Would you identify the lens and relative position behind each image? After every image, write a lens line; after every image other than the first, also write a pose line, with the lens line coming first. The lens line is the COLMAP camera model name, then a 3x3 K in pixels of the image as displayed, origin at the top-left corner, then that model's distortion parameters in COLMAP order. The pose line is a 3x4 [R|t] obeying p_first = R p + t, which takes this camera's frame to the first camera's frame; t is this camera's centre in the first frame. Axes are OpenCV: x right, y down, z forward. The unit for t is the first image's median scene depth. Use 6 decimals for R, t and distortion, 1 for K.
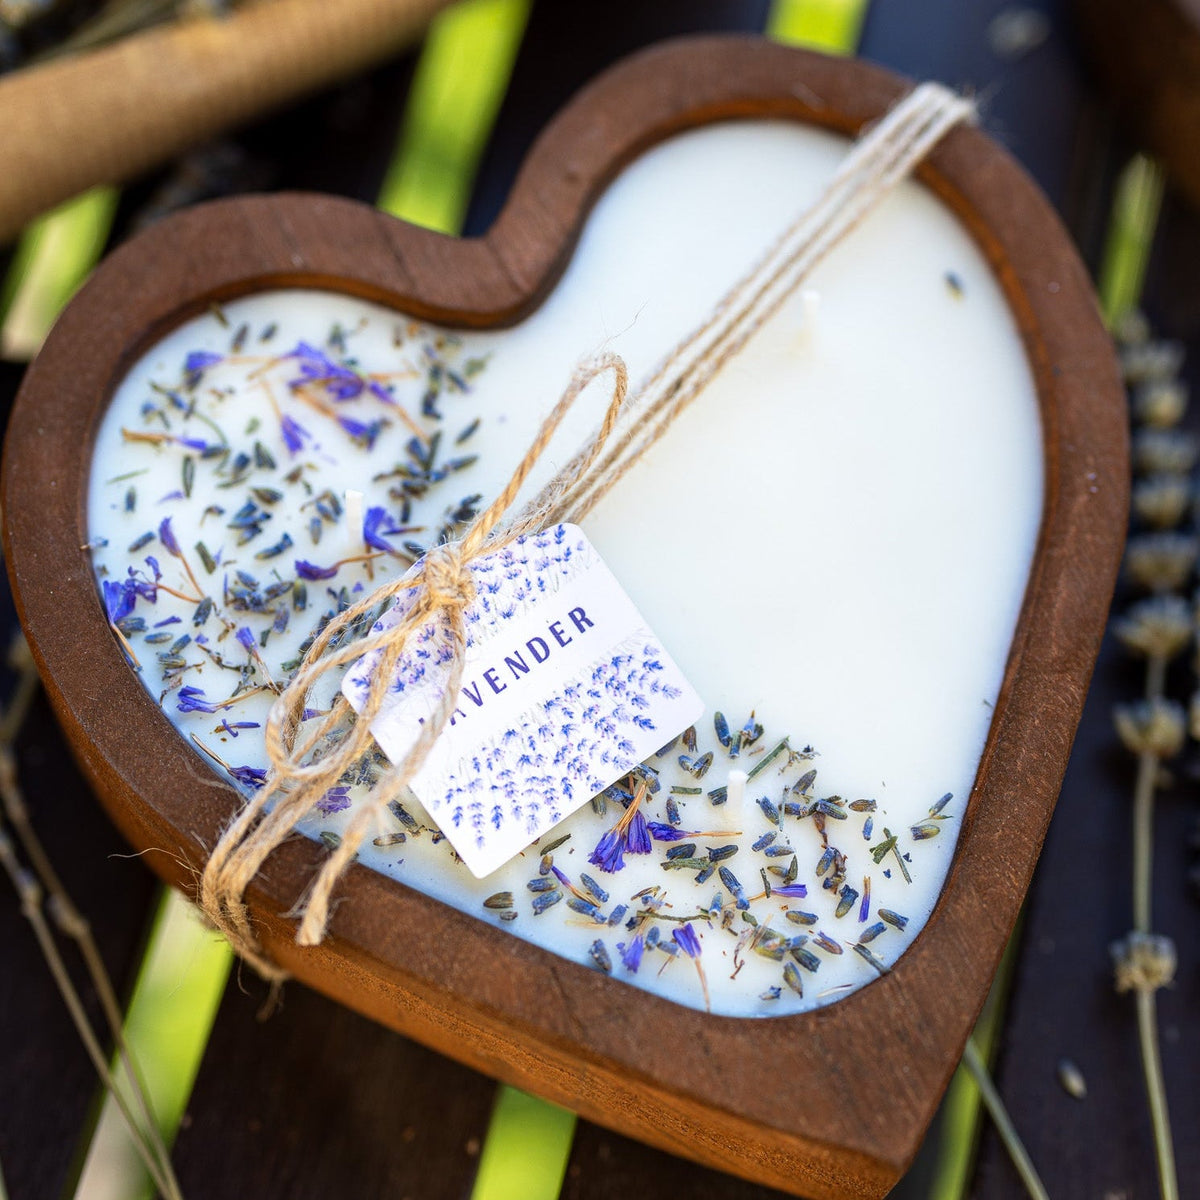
lens RADIAL K [[2864.7, 0, 601.0], [0, 2864.7, 594.8], [0, 0, 1]] dist [0.084502, 0.000000]
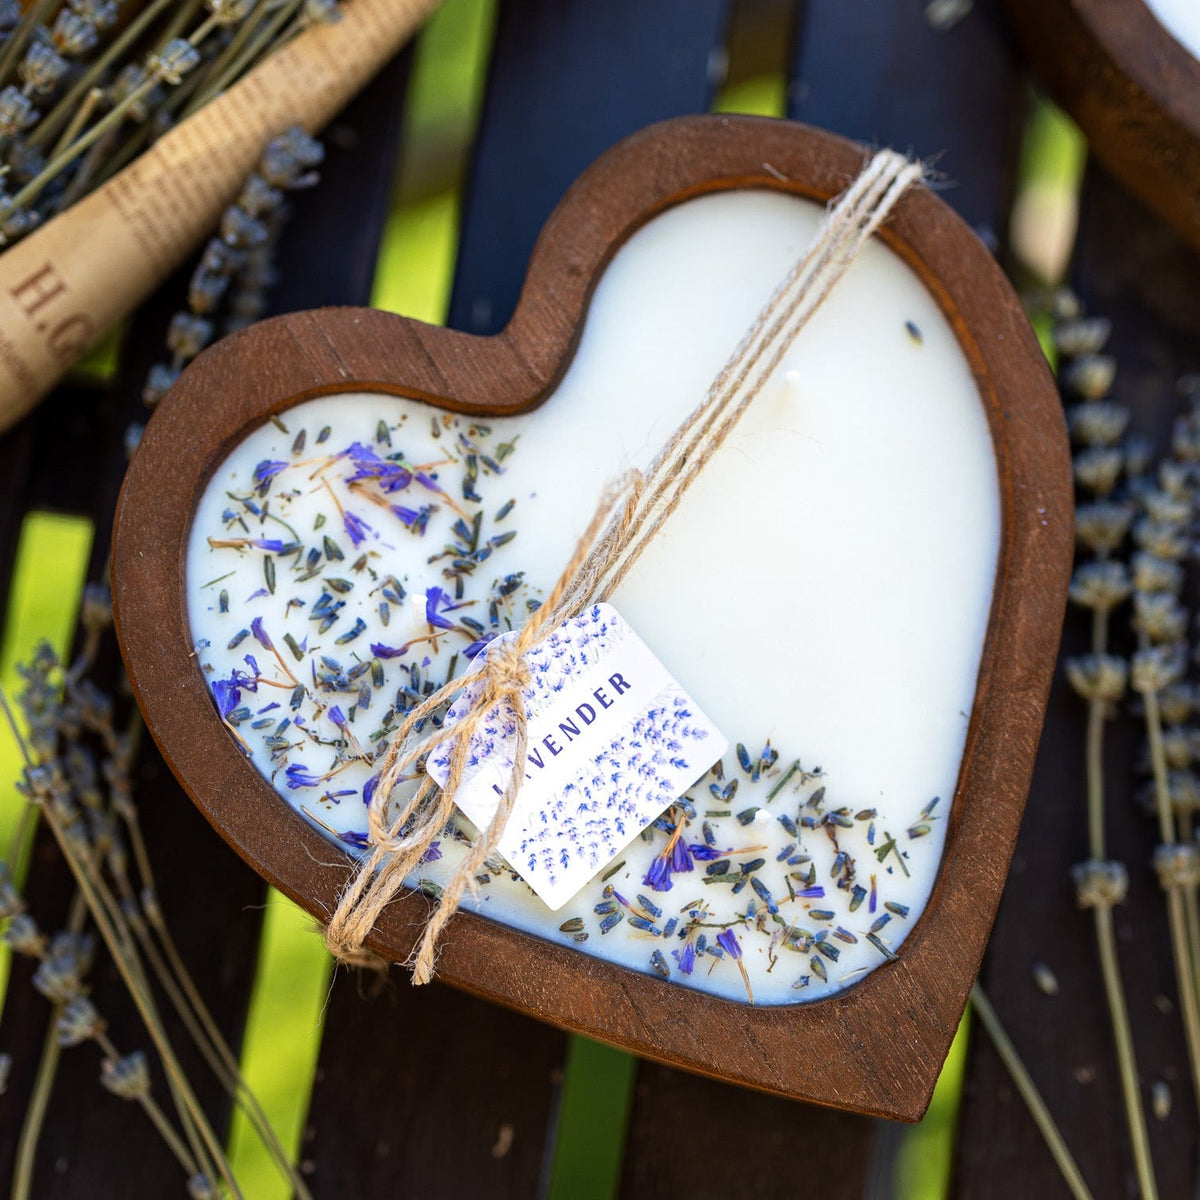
lens RADIAL K [[2868.6, 0, 599.5], [0, 2868.6, 606.9], [0, 0, 1]] dist [0.086508, 0.000000]
pose [[0.996298, -0.083969, 0.018420, -0.034274], [0.077643, 0.970919, 0.226469, -0.289934], [-0.036901, -0.224201, 0.973844, -0.145294]]
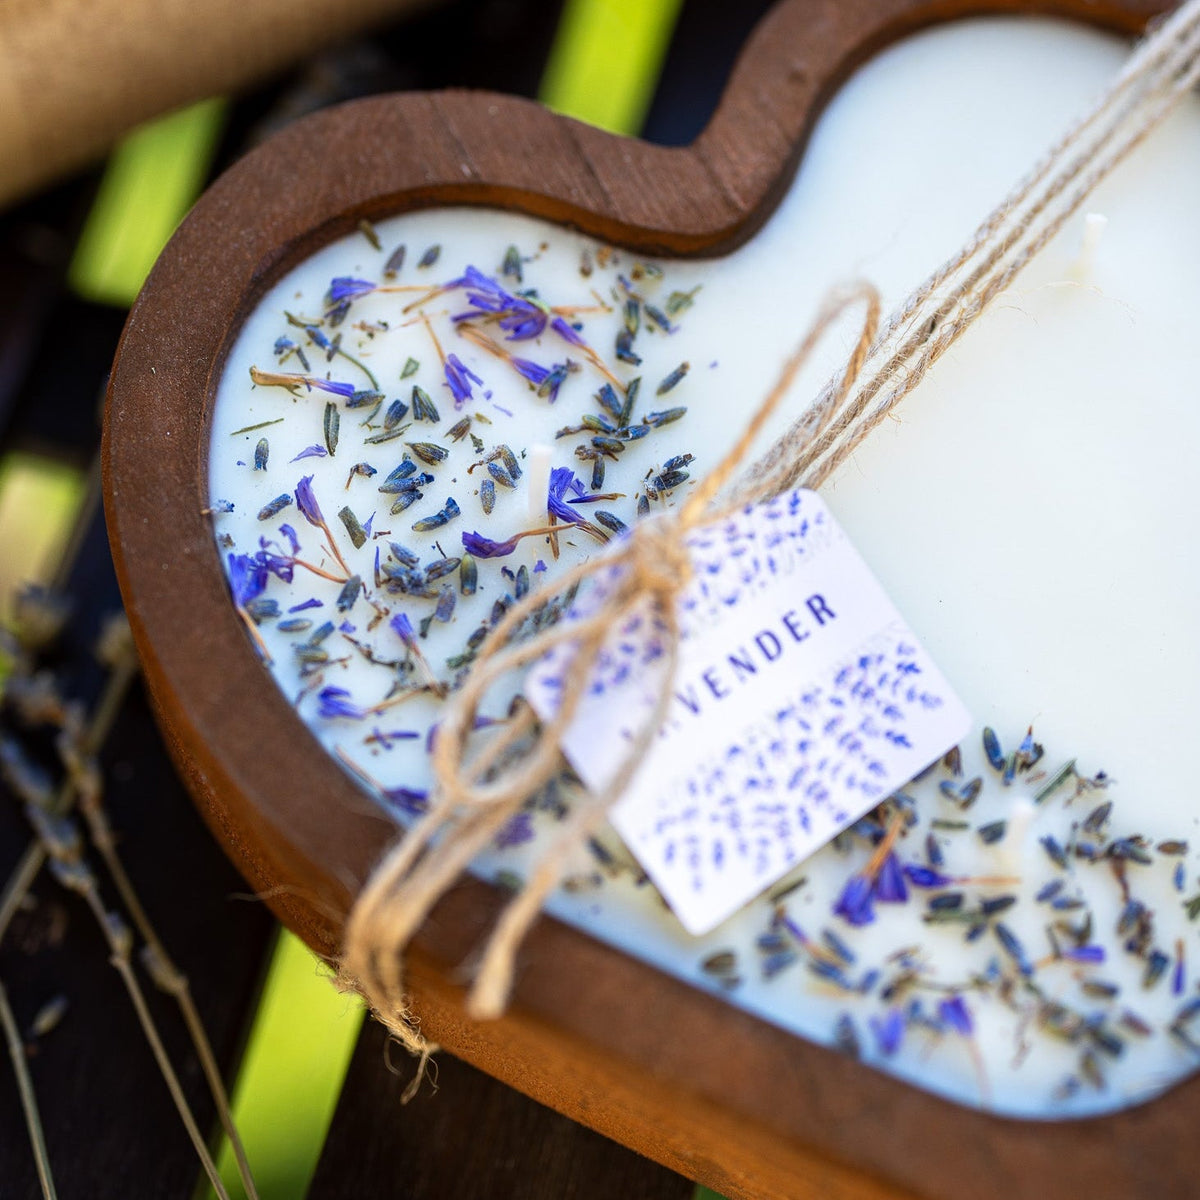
lens RADIAL K [[2868.6, 0, 613.7], [0, 2868.6, 460.7], [0, 0, 1]] dist [0.086508, 0.000000]
pose [[0.999899, 0.014017, 0.002333, -0.067333], [-0.013864, 0.998330, -0.056086, 0.012953], [-0.003115, 0.056048, 0.998423, 0.191509]]
